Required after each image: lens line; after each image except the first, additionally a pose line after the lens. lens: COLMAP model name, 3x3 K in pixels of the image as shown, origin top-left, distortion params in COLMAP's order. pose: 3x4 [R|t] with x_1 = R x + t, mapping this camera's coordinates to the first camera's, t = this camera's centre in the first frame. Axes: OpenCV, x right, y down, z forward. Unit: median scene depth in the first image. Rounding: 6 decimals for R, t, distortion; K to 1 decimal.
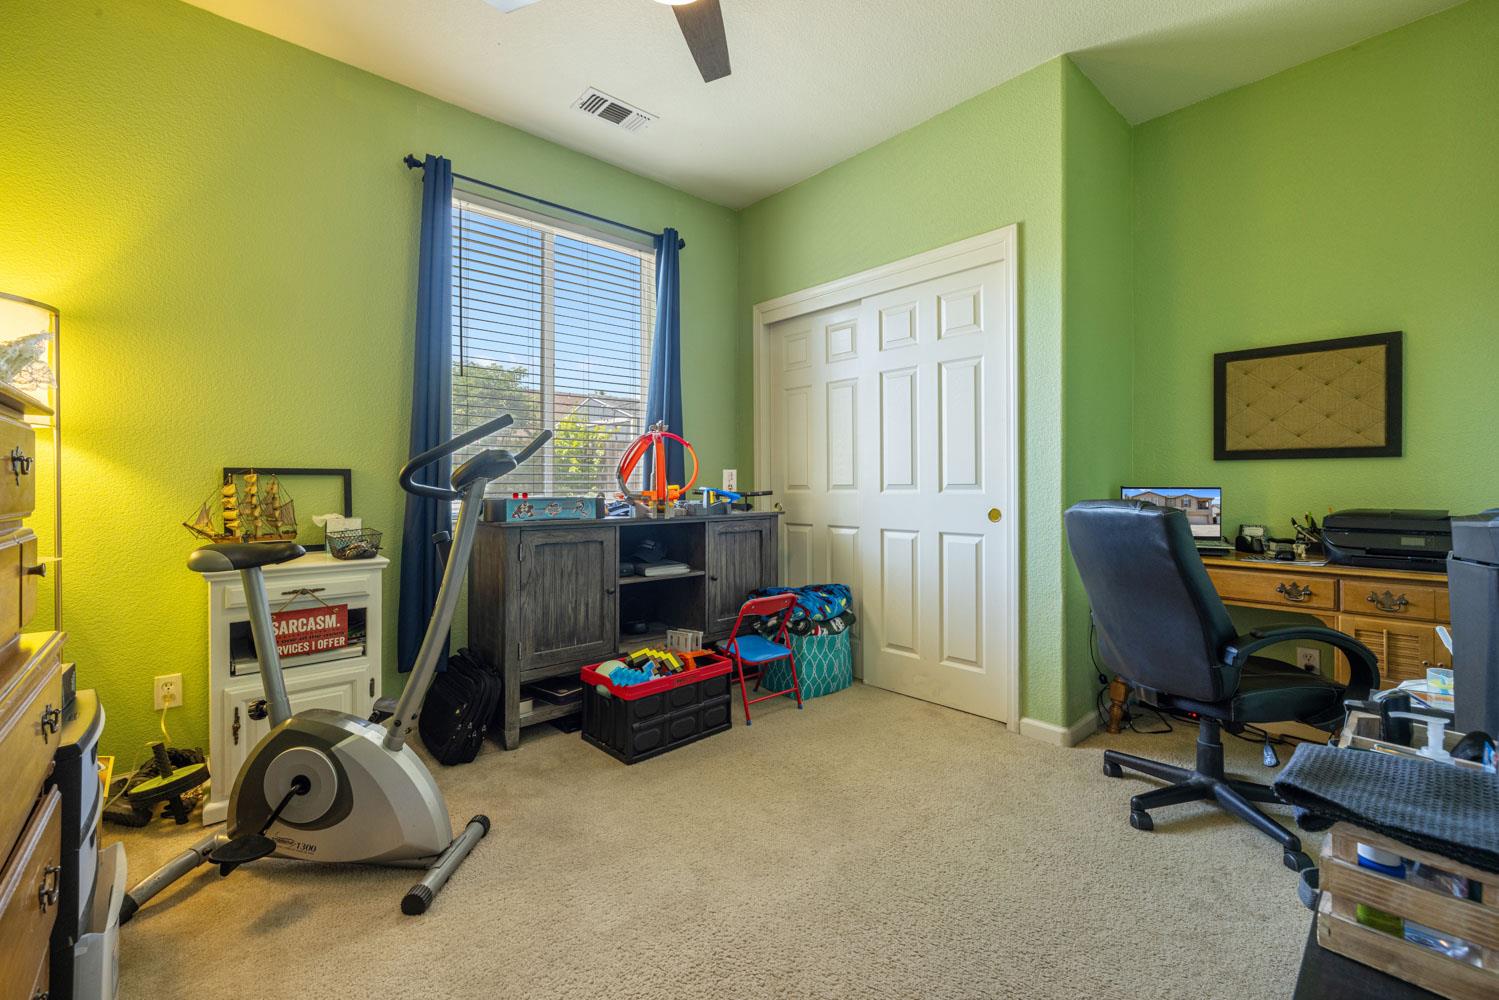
lens RADIAL K [[623.6, 0, 751.6], [0, 623.6, 488.5], [0, 0, 1]] dist [0.000117, 0.000370]
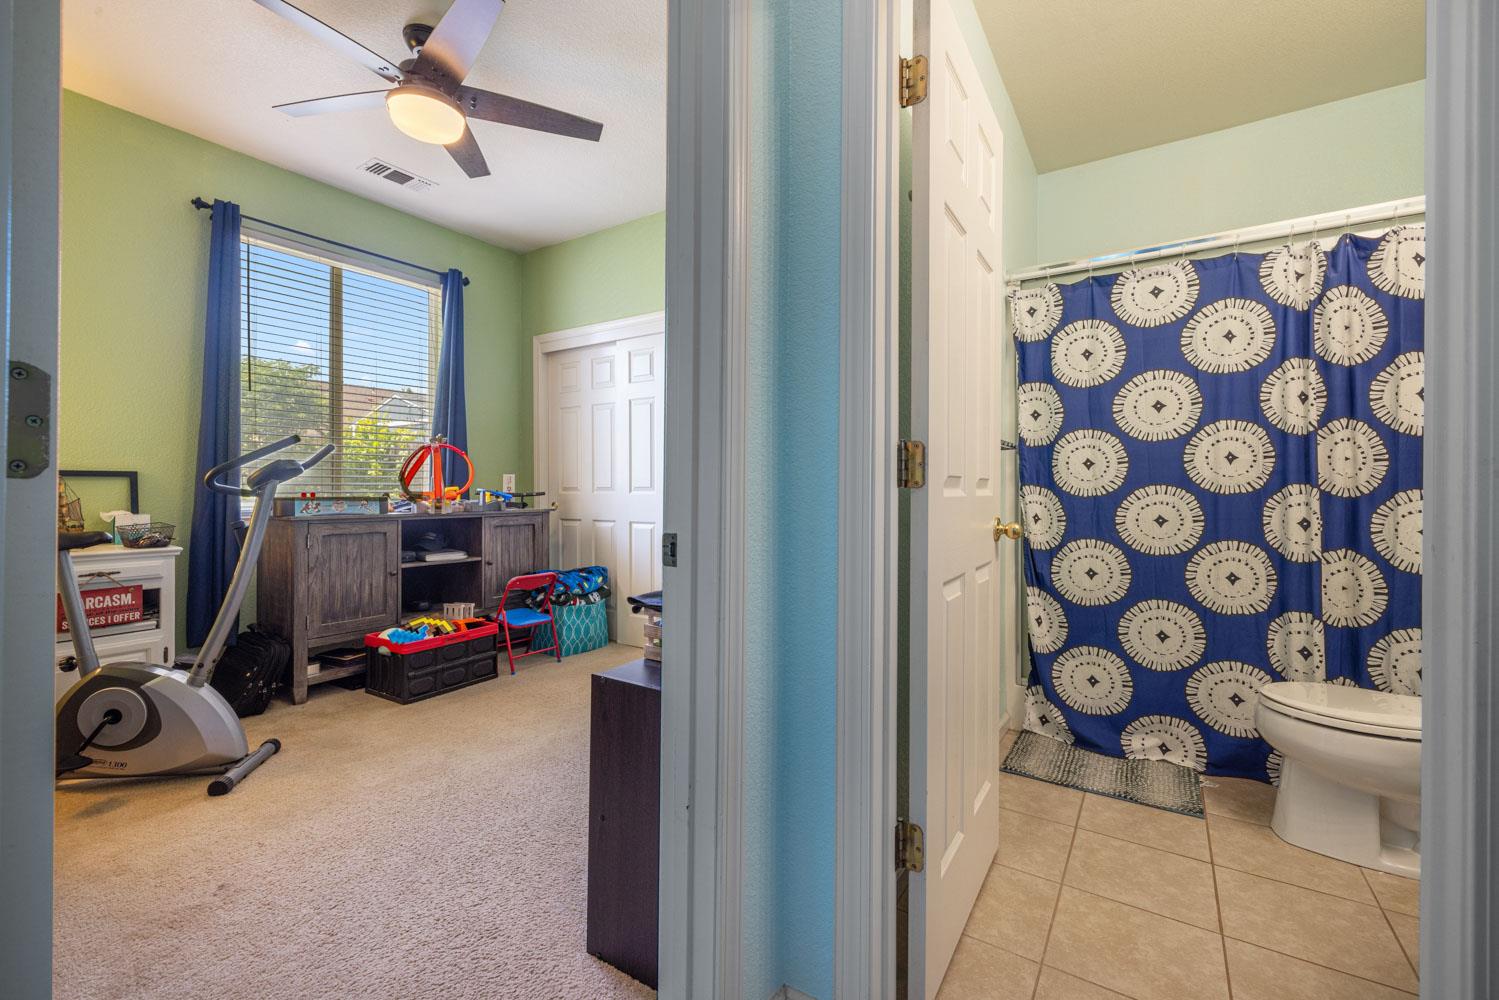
lens RADIAL K [[623.6, 0, 745.4], [0, 623.6, 494.0], [0, 0, 1]] dist [0.000117, 0.000370]
pose [[0.968590, 0.000893, 0.248663, 0.140647], [-0.001572, 0.999996, 0.002533, 0.005102], [-0.248660, -0.002845, 0.968587, -0.359655]]
